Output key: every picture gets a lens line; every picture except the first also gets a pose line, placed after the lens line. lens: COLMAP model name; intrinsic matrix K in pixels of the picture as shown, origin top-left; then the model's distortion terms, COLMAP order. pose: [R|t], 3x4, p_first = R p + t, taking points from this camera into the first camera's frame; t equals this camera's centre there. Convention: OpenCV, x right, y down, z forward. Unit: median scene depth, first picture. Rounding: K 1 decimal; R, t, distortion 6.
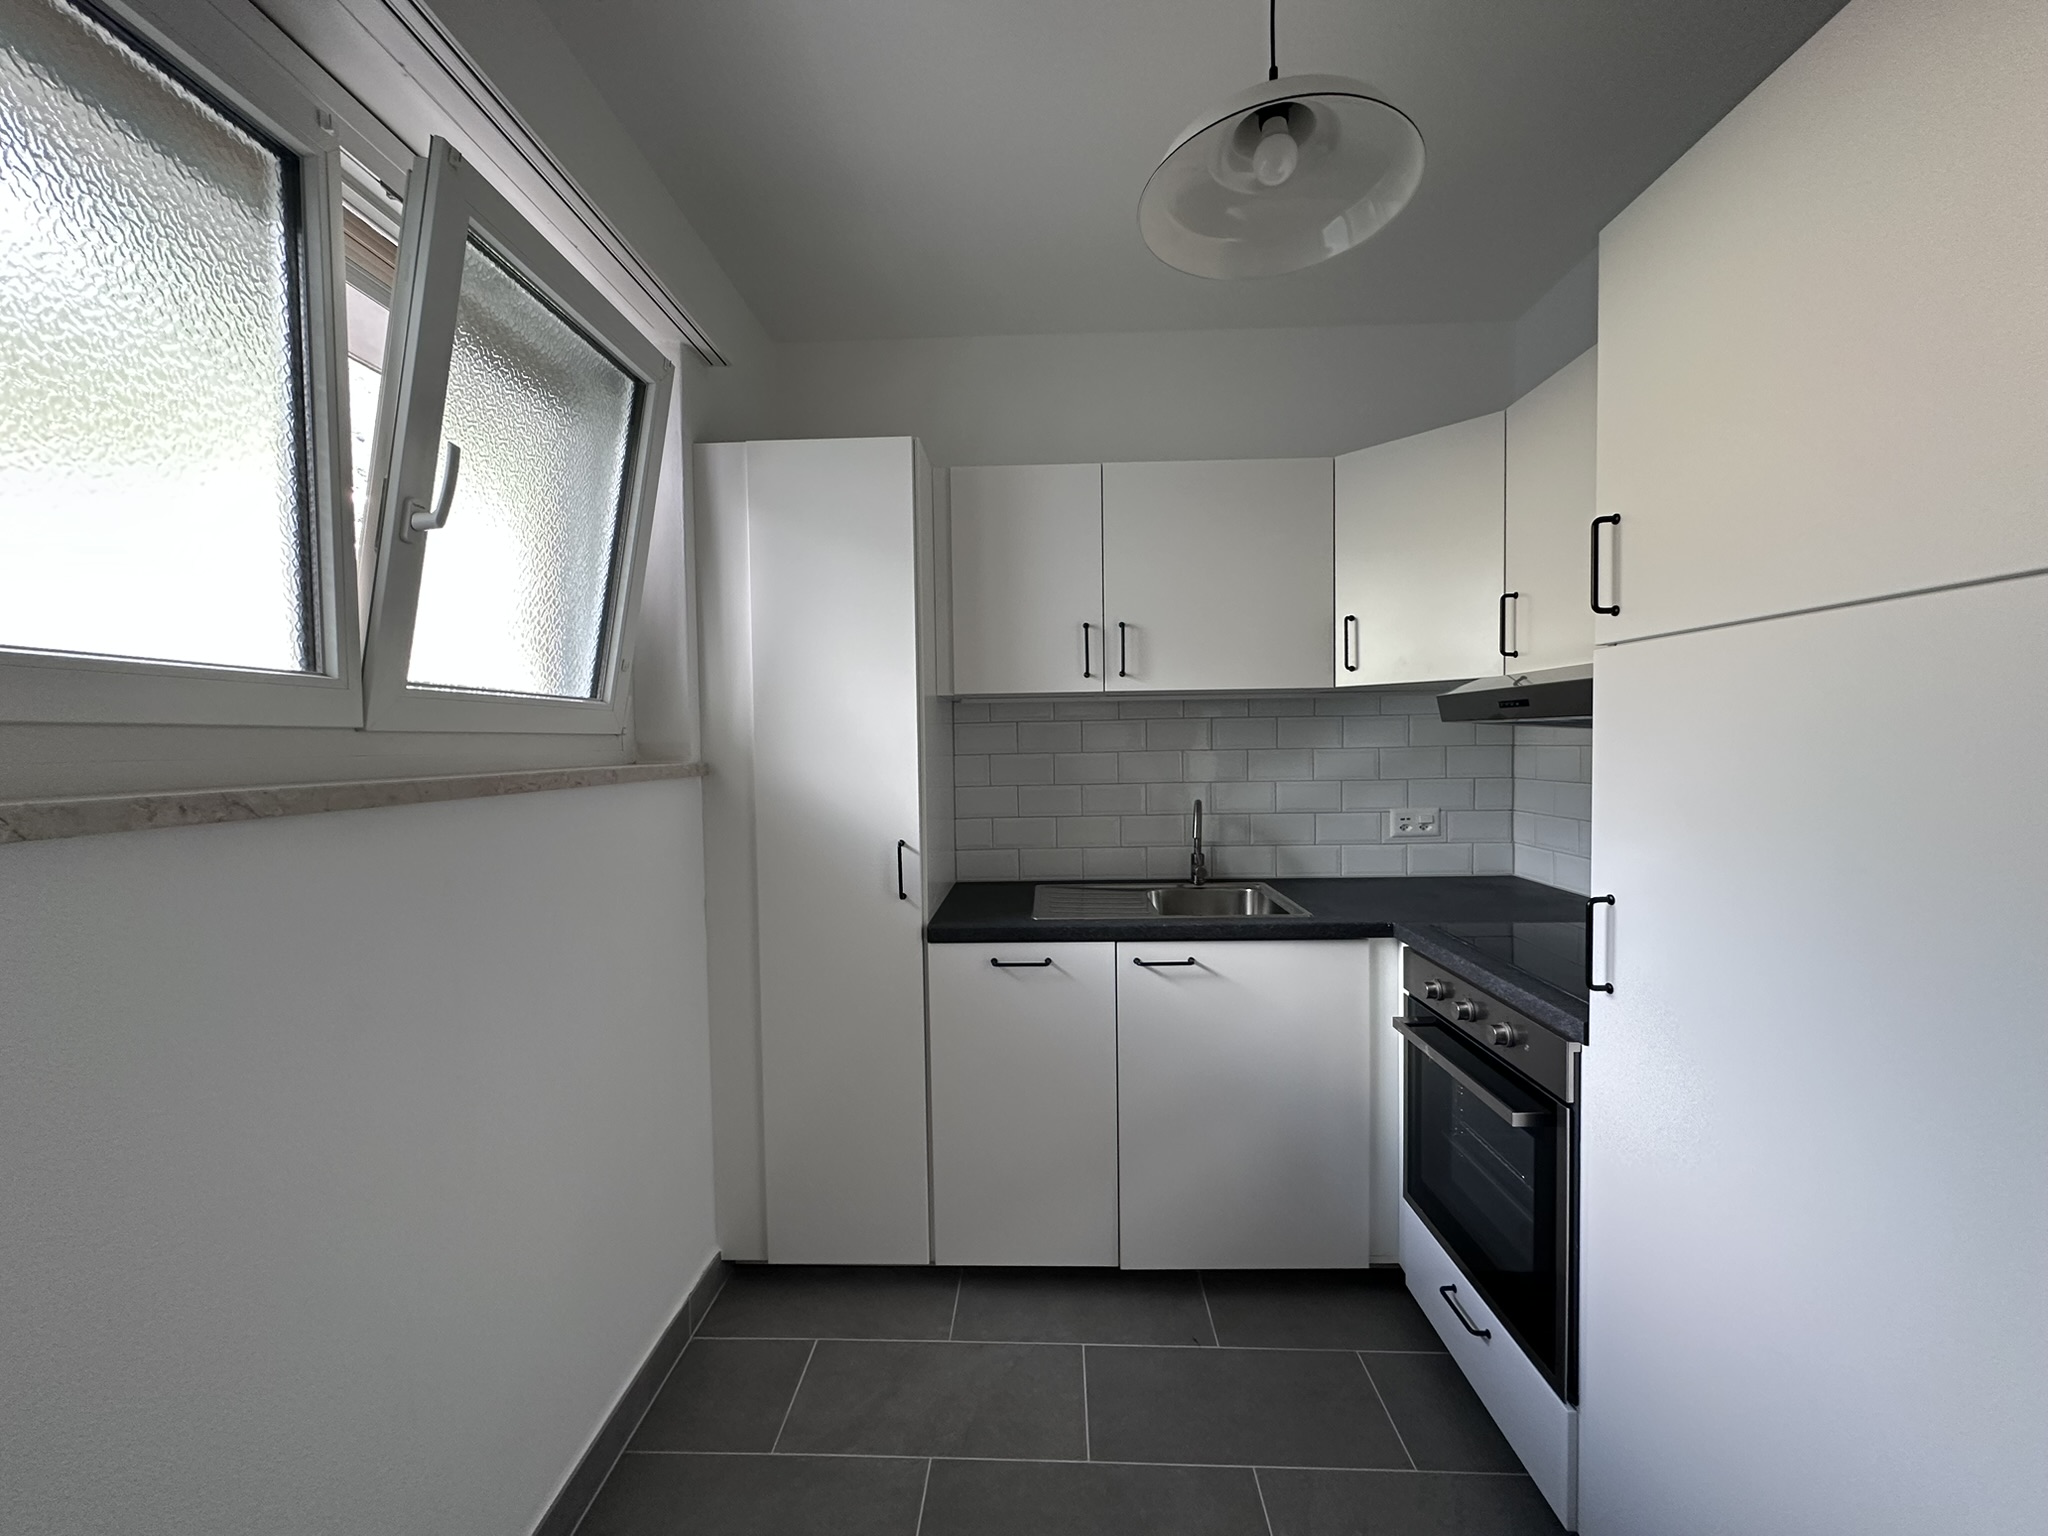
lens RADIAL K [[818.1, 0, 1021.3], [0, 818.1, 773.8], [0, 0, 1]] dist [-0.003217, 0.001071]
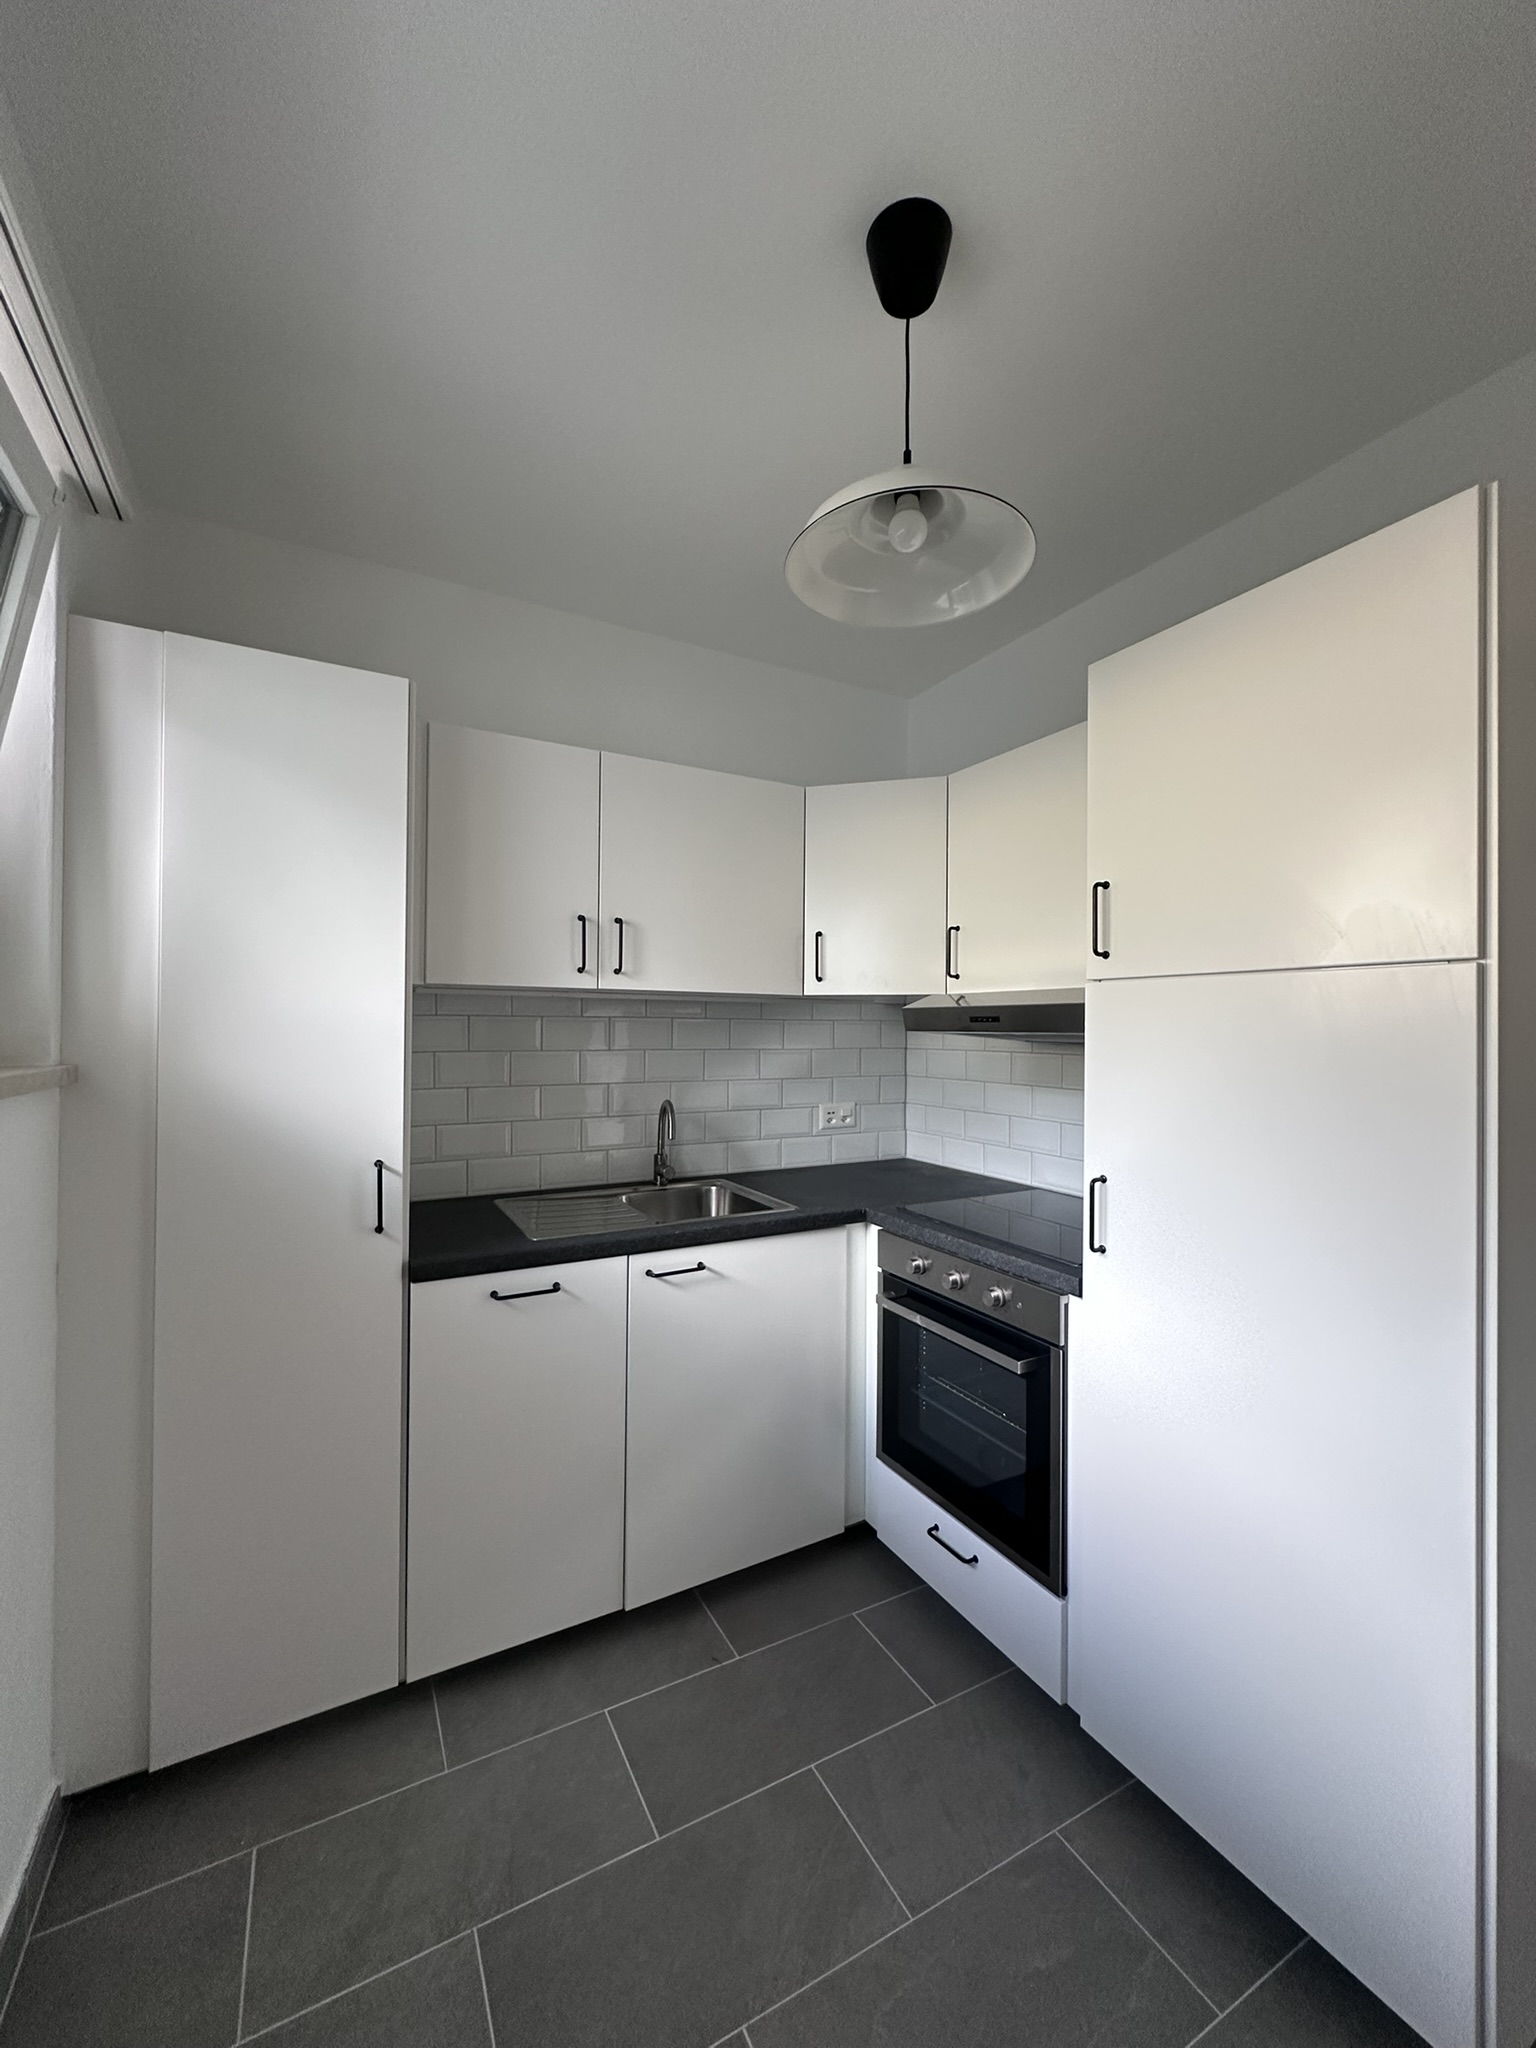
lens RADIAL K [[818.1, 0, 762.9], [0, 818.1, 1027.1], [0, 0, 1]] dist [-0.003217, 0.001071]
pose [[0.859067, 0.023245, 0.511335, -0.239007], [-0.000694, 0.999020, -0.044248, -0.016056], [-0.511863, 0.037657, 0.858241, 0.099569]]
